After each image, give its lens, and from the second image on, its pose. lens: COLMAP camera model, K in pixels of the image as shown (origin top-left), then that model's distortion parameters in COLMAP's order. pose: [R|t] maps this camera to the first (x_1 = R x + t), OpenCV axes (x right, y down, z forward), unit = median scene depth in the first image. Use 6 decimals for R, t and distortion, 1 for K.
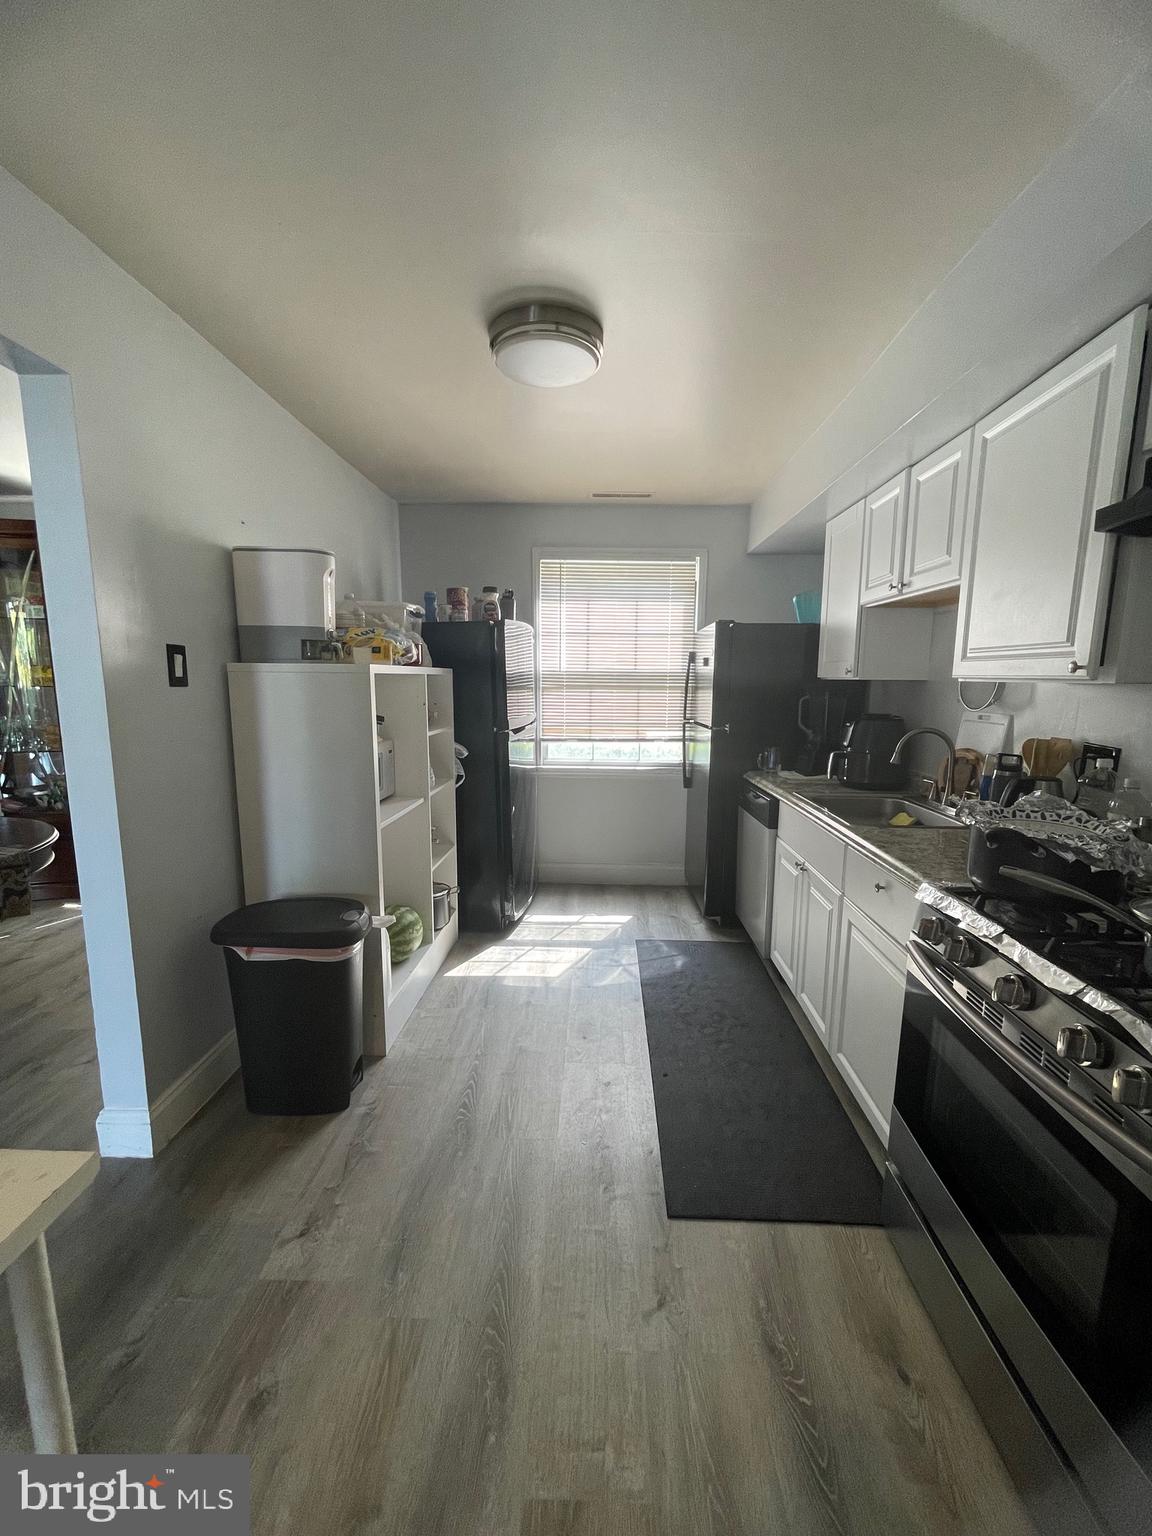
lens RADIAL K [[613.1, 0, 584.4], [0, 613.1, 767.9], [0, 0, 1]] dist [-0.001234, -0.000338]
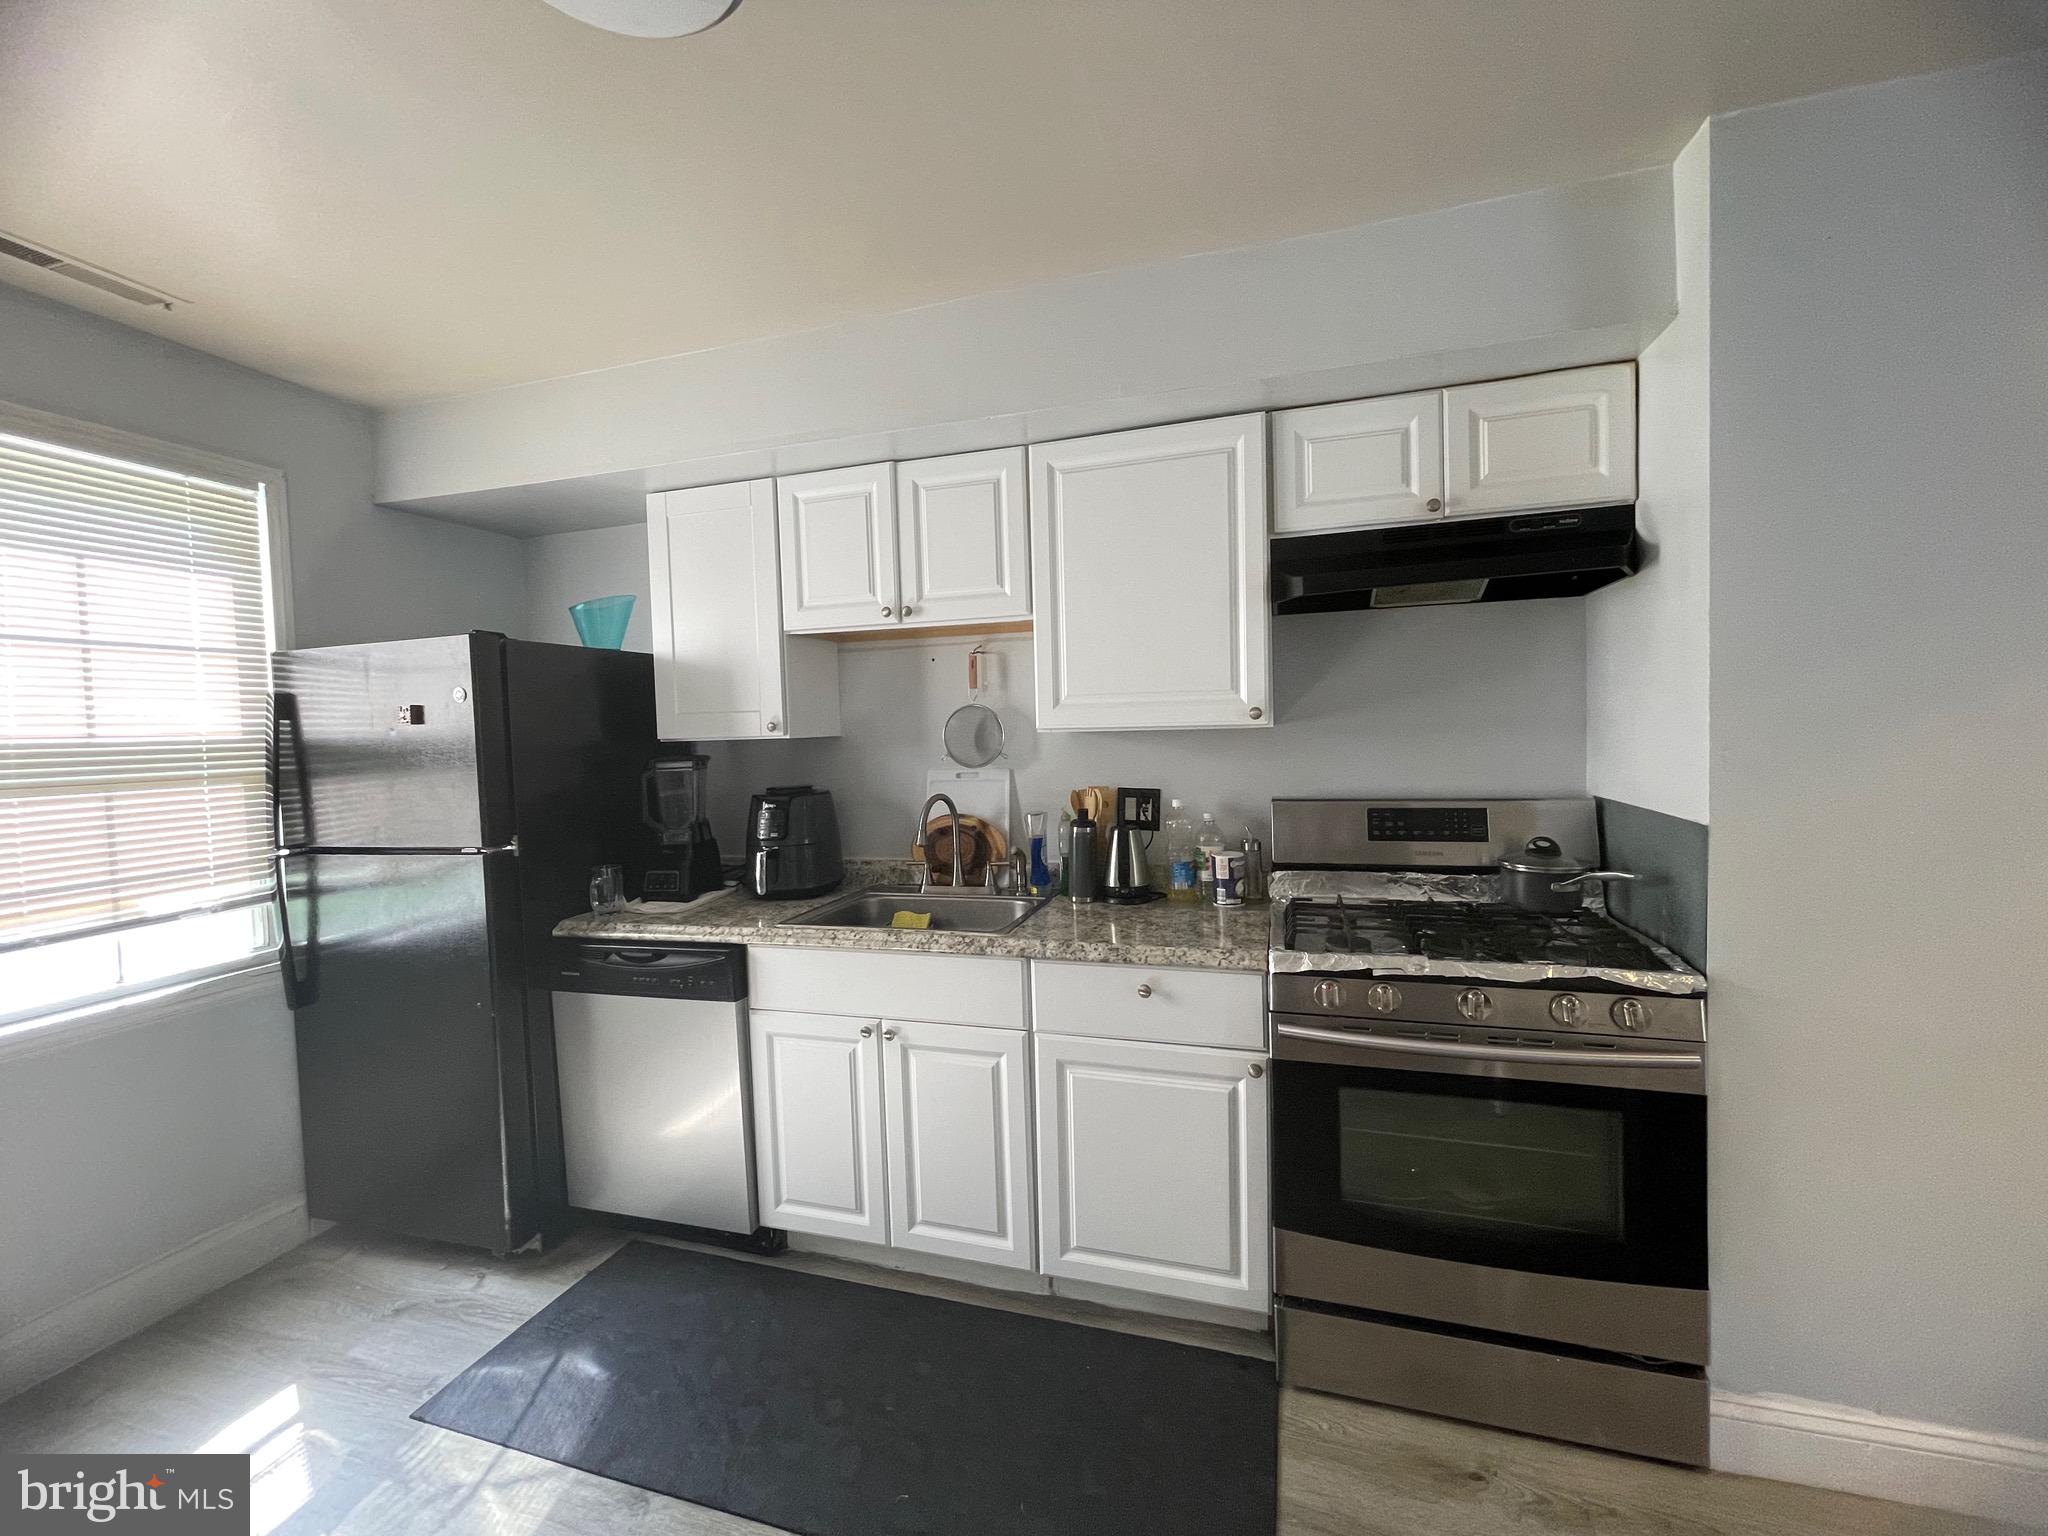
lens RADIAL K [[817.4, 0, 1023.4], [0, 817.4, 756.2], [0, 0, 1]] dist [-0.001234, -0.000338]
pose [[0.273555, -0.042336, 0.960924, -0.272297], [0.172810, 0.984938, -0.005801, -0.057478], [-0.946205, 0.167644, 0.276751, 0.392930]]
